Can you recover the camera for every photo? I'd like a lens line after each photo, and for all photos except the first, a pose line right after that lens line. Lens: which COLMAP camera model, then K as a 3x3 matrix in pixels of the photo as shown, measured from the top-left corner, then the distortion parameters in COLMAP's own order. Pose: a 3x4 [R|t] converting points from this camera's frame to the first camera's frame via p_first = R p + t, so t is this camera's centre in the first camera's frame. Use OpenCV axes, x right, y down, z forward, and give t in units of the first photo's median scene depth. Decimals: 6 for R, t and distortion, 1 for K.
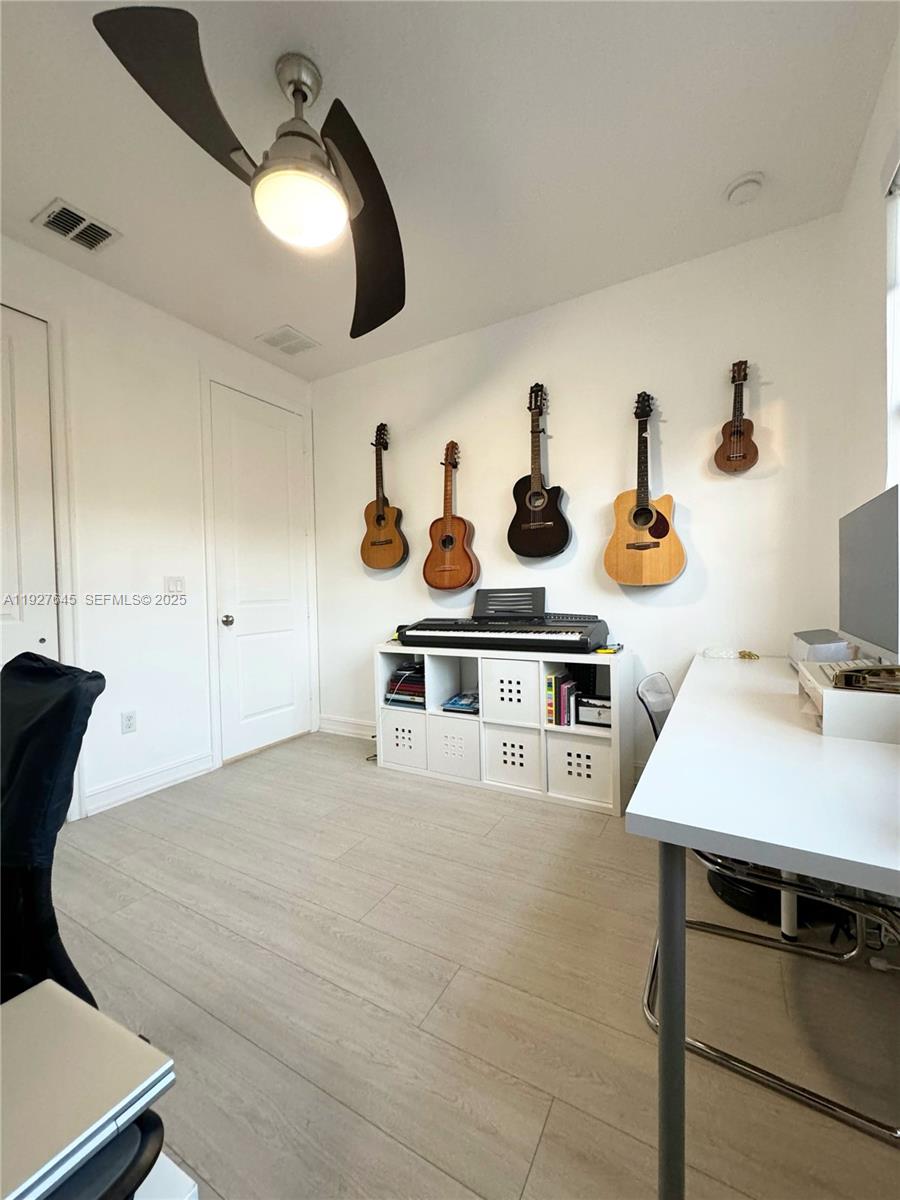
lens RADIAL K [[480.8, 0, 450.9], [0, 480.8, 599.4], [0, 0, 1]] dist [-0.000643, 0.000176]
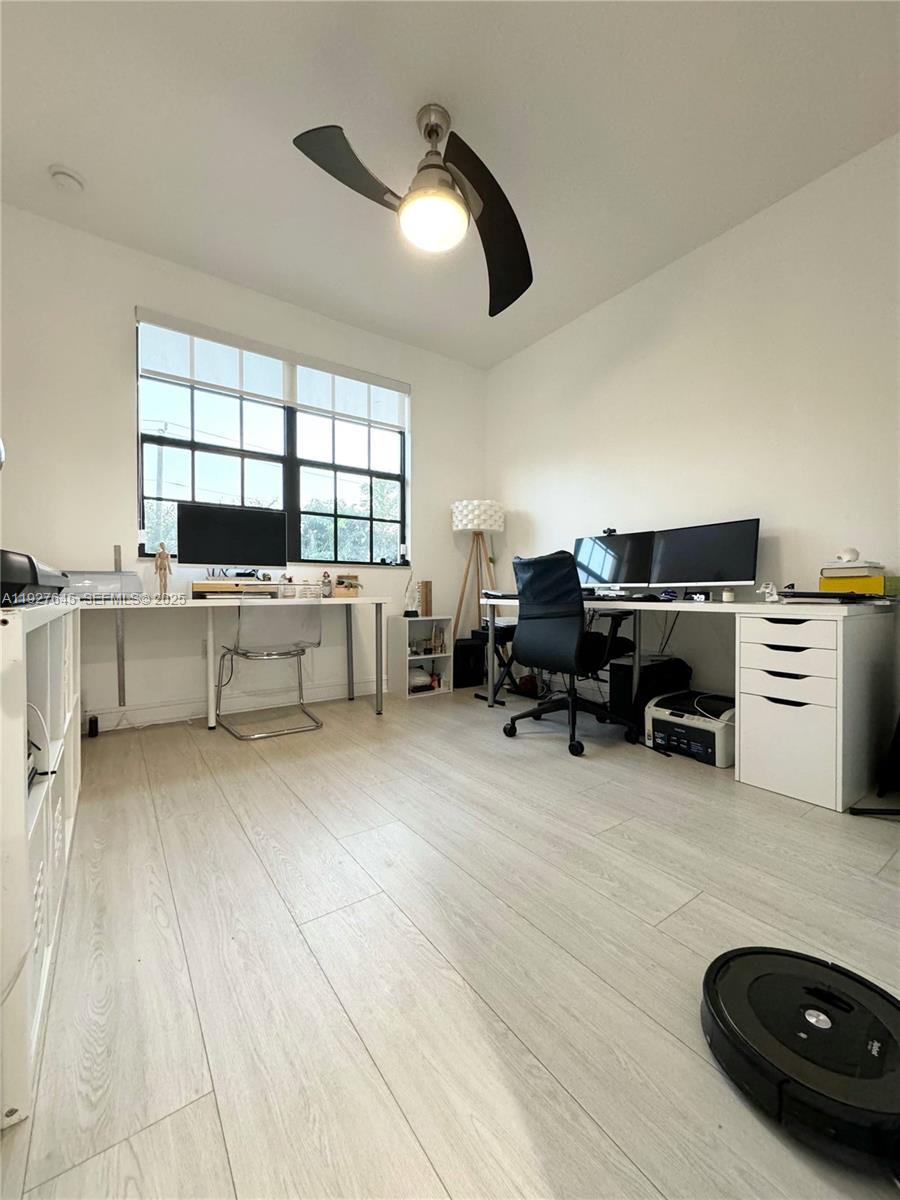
lens RADIAL K [[480.8, 0, 449.6], [0, 480.8, 595.4], [0, 0, 1]] dist [-0.000643, 0.000176]
pose [[-0.908128, 0.016217, 0.418377, -0.799761], [0.028251, 0.999346, 0.022584, 0.155579], [-0.417738, 0.032328, -0.907992, 2.003381]]
